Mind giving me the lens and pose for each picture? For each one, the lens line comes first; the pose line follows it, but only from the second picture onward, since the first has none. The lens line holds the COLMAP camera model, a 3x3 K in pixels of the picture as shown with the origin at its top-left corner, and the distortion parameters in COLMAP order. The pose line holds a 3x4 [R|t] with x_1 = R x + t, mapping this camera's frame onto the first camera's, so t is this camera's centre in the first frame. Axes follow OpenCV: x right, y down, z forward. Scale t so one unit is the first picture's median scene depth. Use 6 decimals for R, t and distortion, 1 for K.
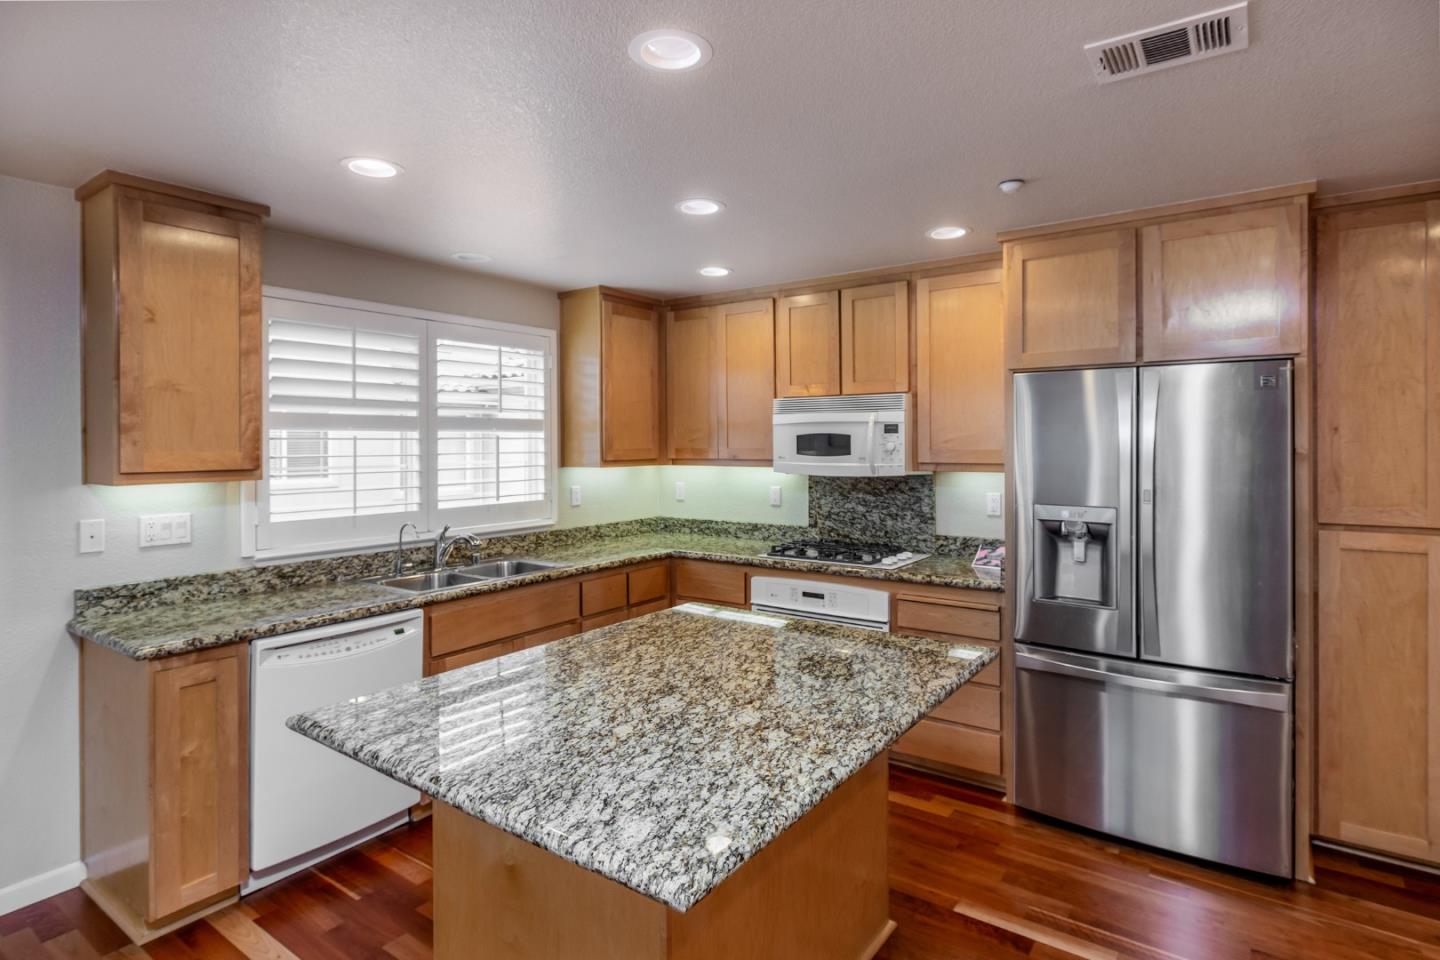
lens RADIAL K [[751.7, 0, 720.4], [0, 751.7, 445.5], [0, 0, 1]] dist [0.000674, -0.000484]
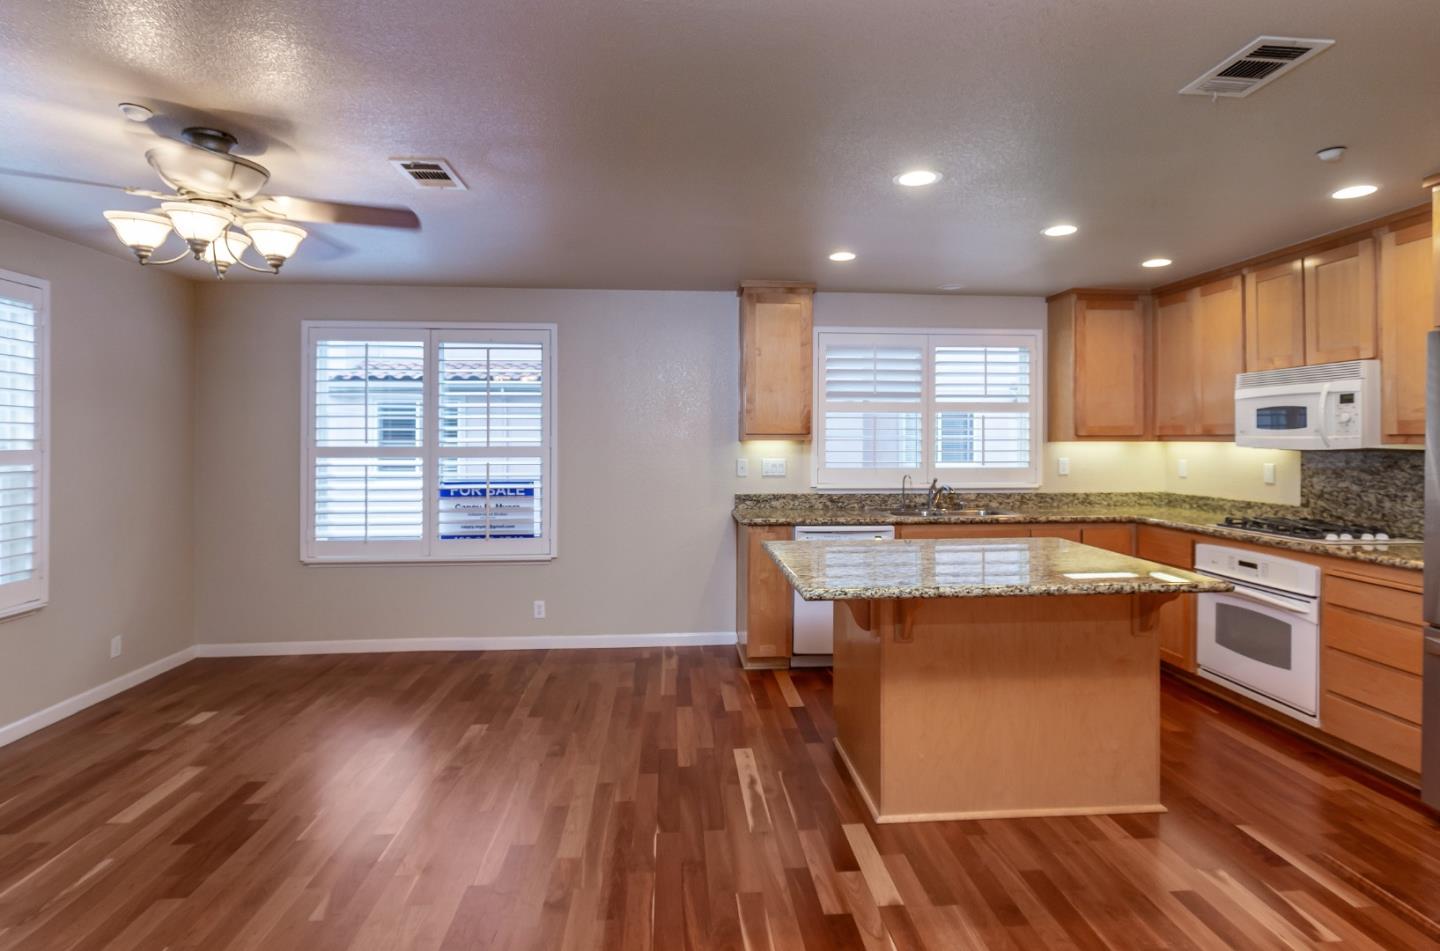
lens RADIAL K [[735.5, 0, 722.3], [0, 735.5, 438.4], [0, 0, 1]] dist [0.001176, 0.000105]
pose [[0.638397, 0.004258, -0.769696, 0.415127], [-0.007270, 0.999973, -0.000498, 0.031990], [0.769673, 0.005914, 0.638411, -0.178979]]
